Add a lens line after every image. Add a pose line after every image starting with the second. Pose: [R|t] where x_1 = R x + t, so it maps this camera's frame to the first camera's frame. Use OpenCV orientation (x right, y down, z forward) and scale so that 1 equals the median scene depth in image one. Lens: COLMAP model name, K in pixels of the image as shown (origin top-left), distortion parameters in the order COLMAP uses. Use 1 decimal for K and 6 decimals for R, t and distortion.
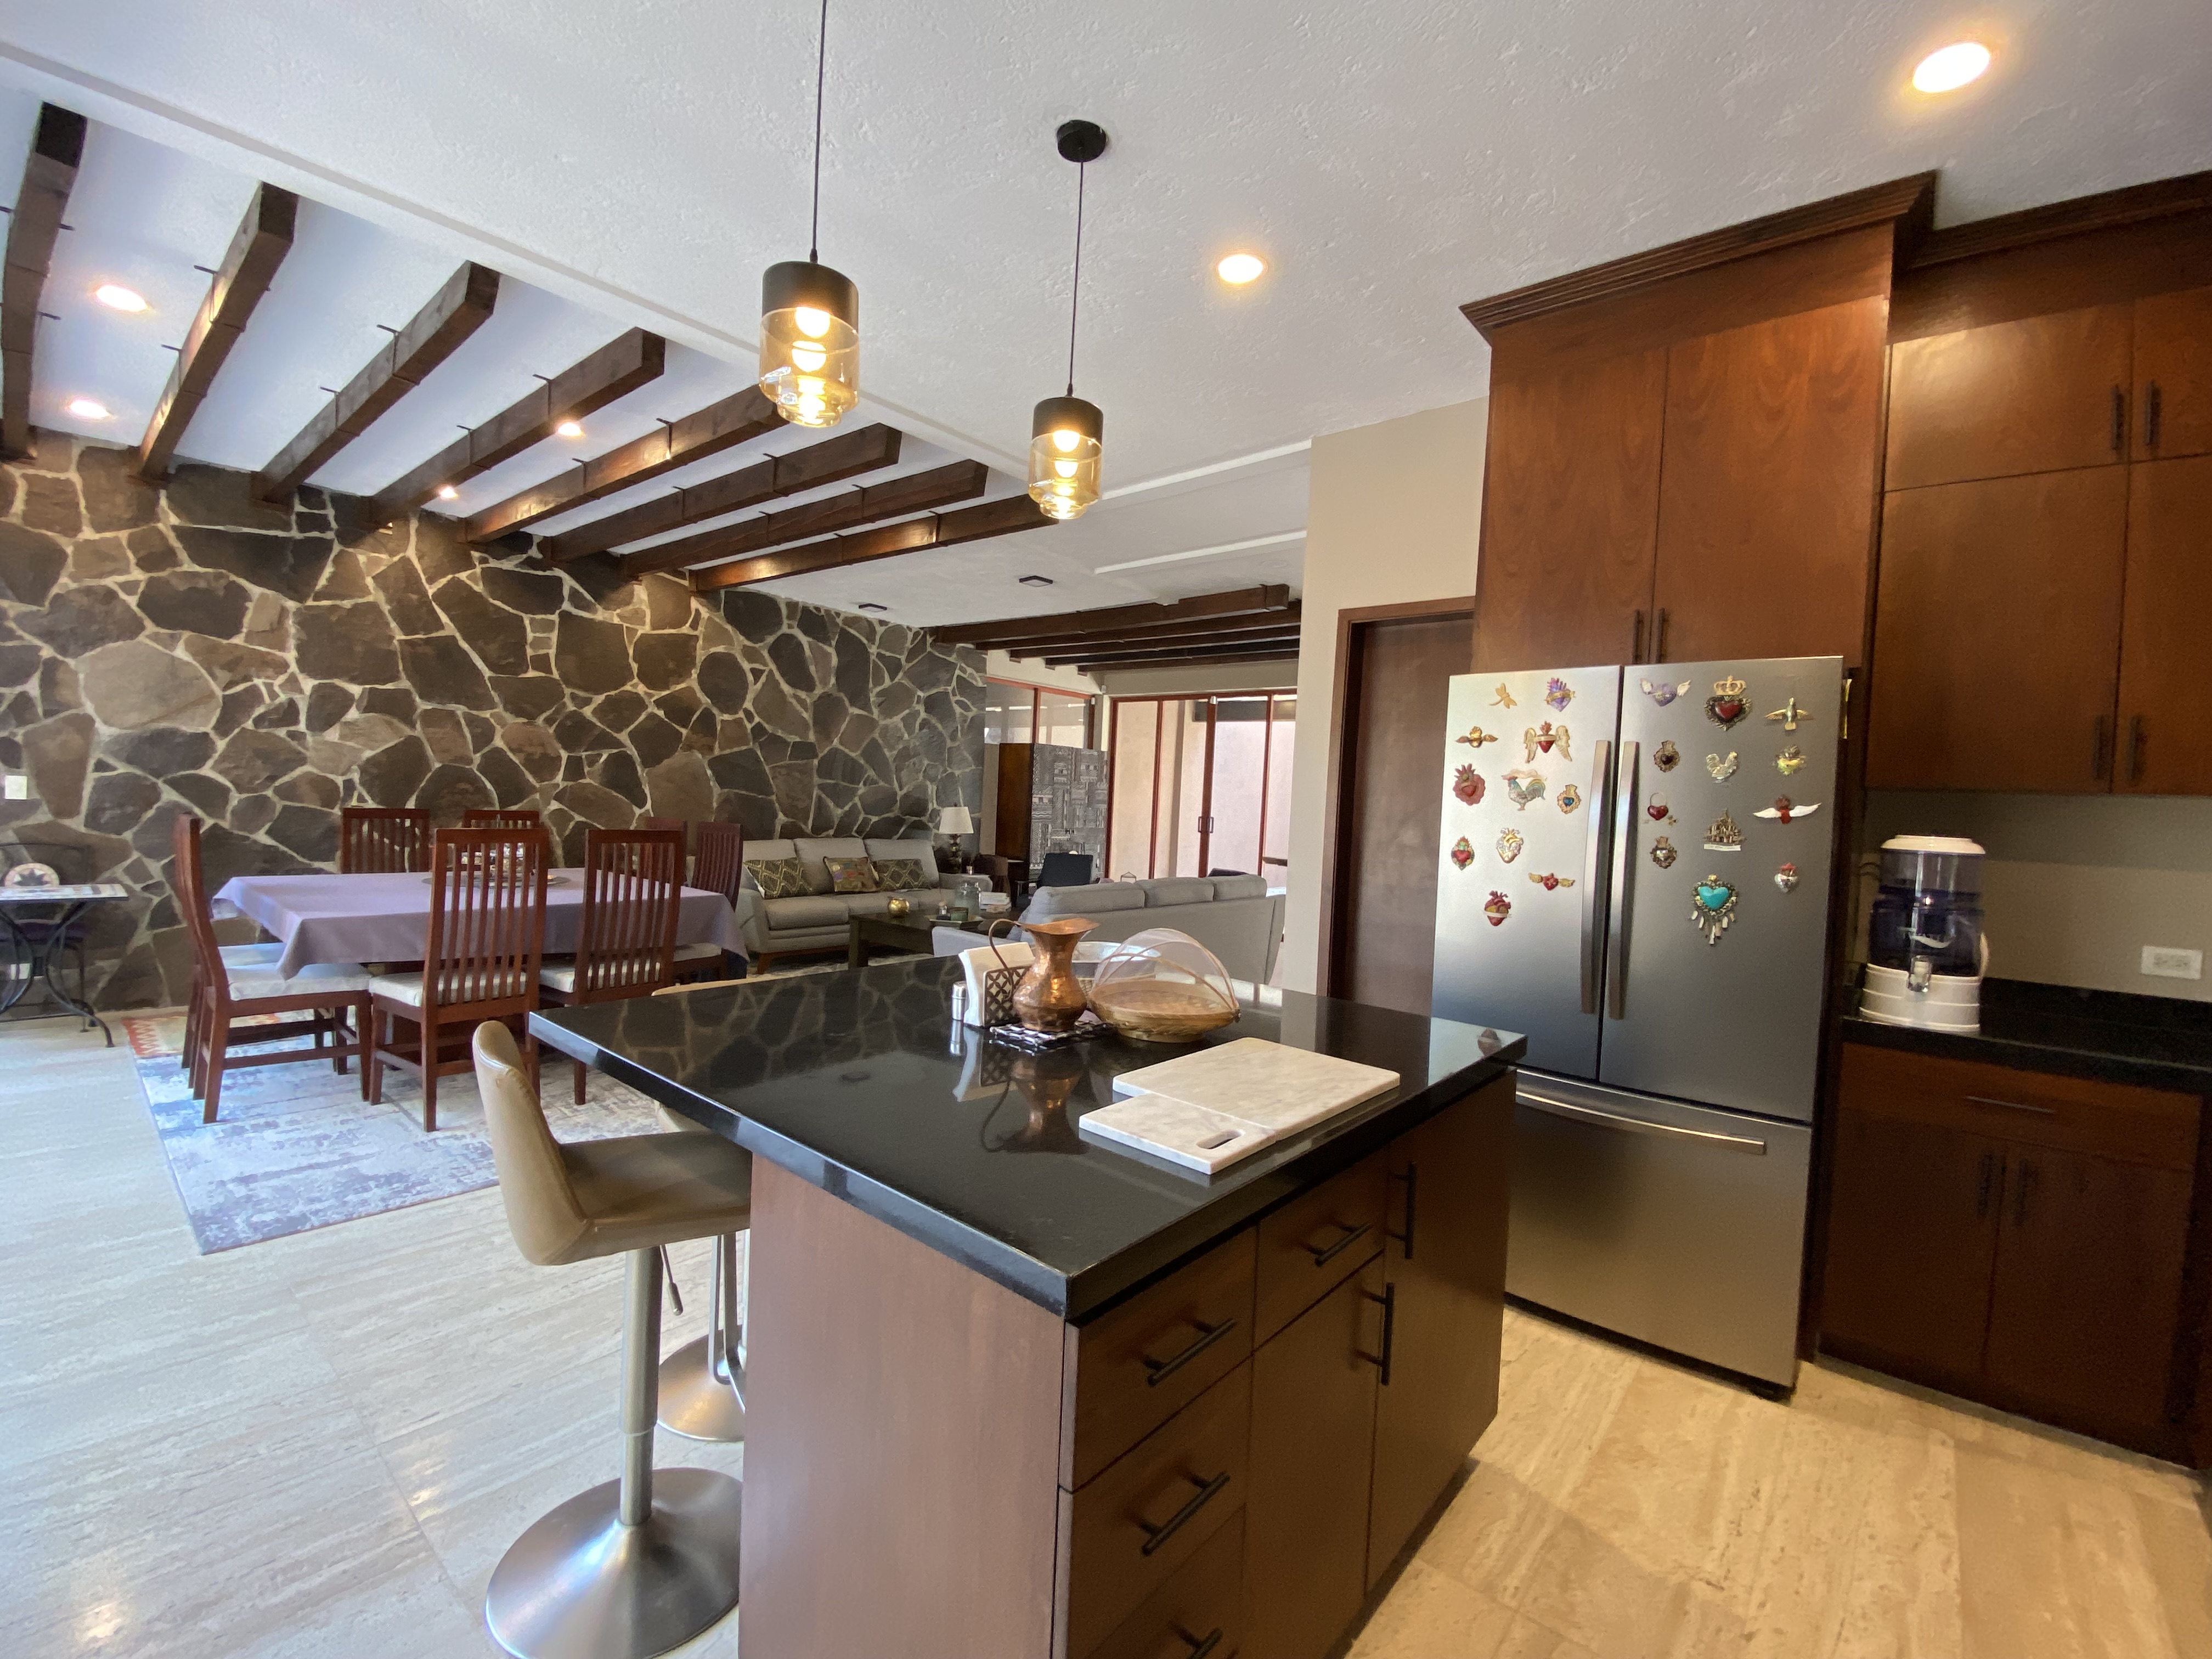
lens RADIAL K [[941.5, 0, 1122.0], [0, 941.5, 832.5], [0, 0, 1]] dist [0.033939, -0.031087]
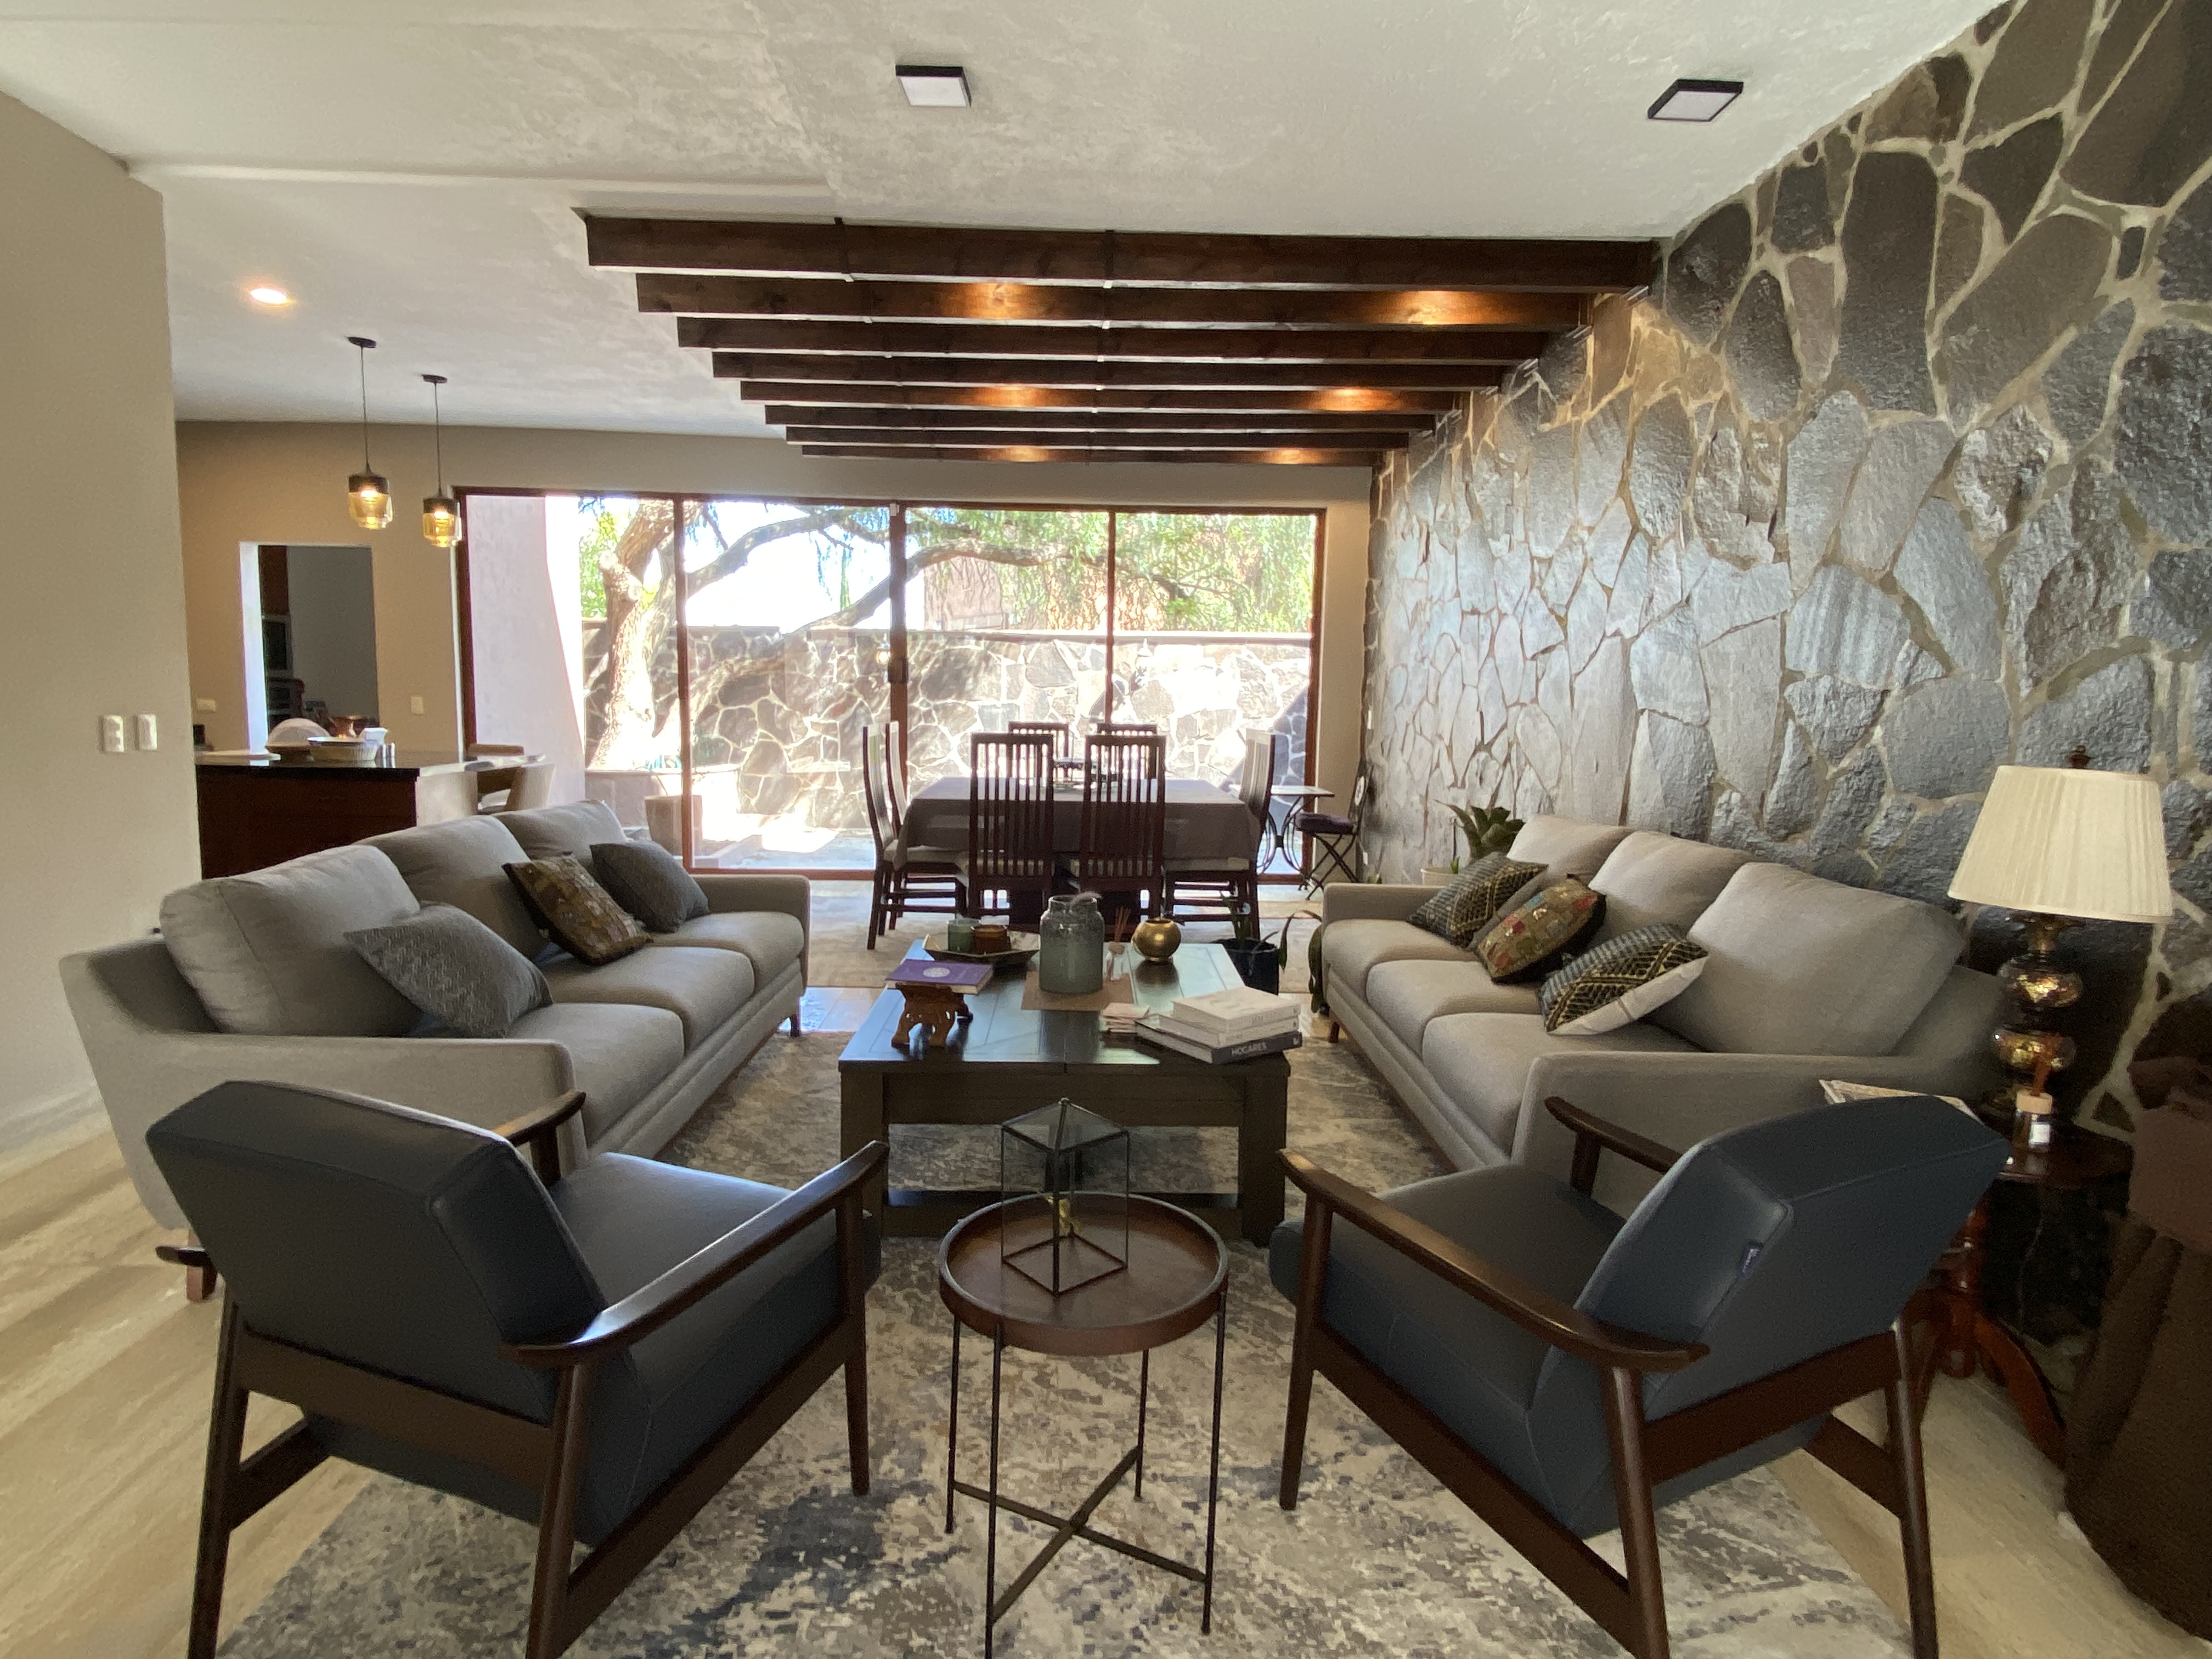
lens RADIAL K [[1233.2, 0, 1107.2], [0, 1233.2, 825.8], [0, 0, 1]] dist [0.037822, -0.034077]
pose [[-0.745371, 0.010449, -0.666568, 0.163092], [-0.076116, 0.992005, 0.100664, -0.031481], [0.662290, 0.125768, -0.738616, 1.290089]]
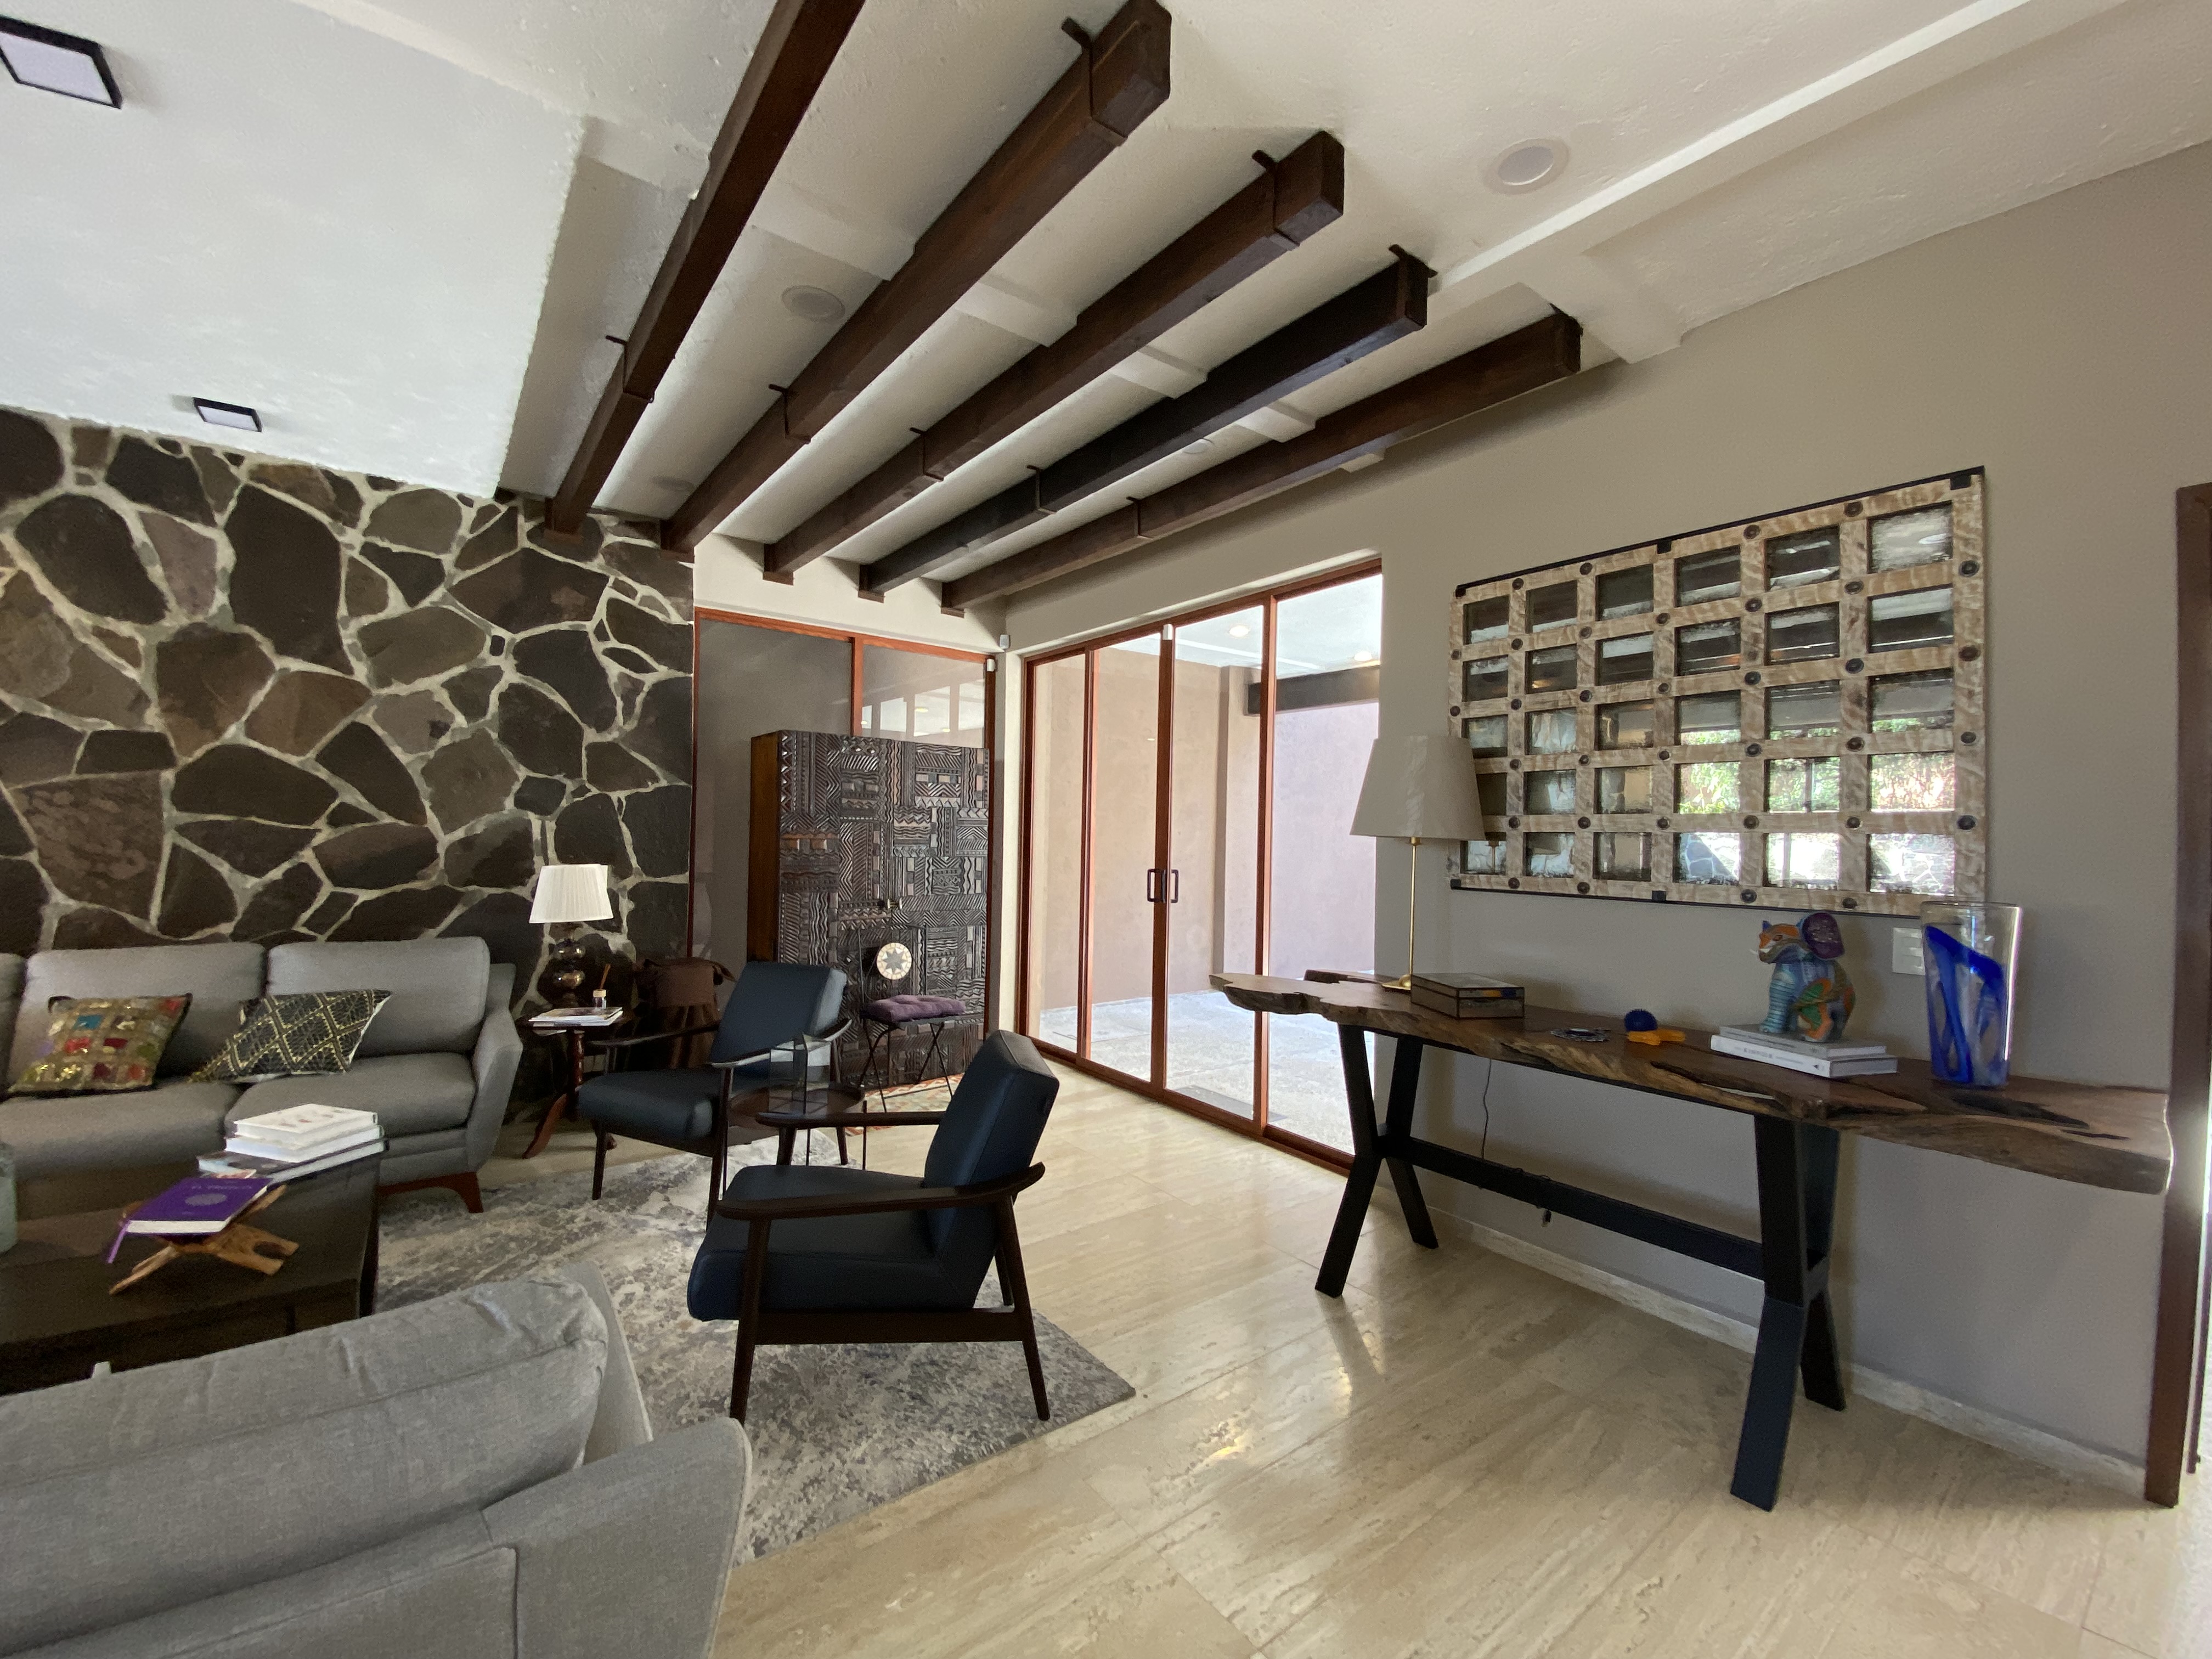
lens RADIAL K [[891.9, 0, 1112.7], [0, 891.9, 831.0], [0, 0, 1]] dist [-0.000567, -0.012774]
pose [[0.975309, -0.029669, -0.218842, 0.231275], [0.019837, 0.998698, -0.046991, -0.021123], [0.219952, 0.041489, 0.974628, 0.757061]]
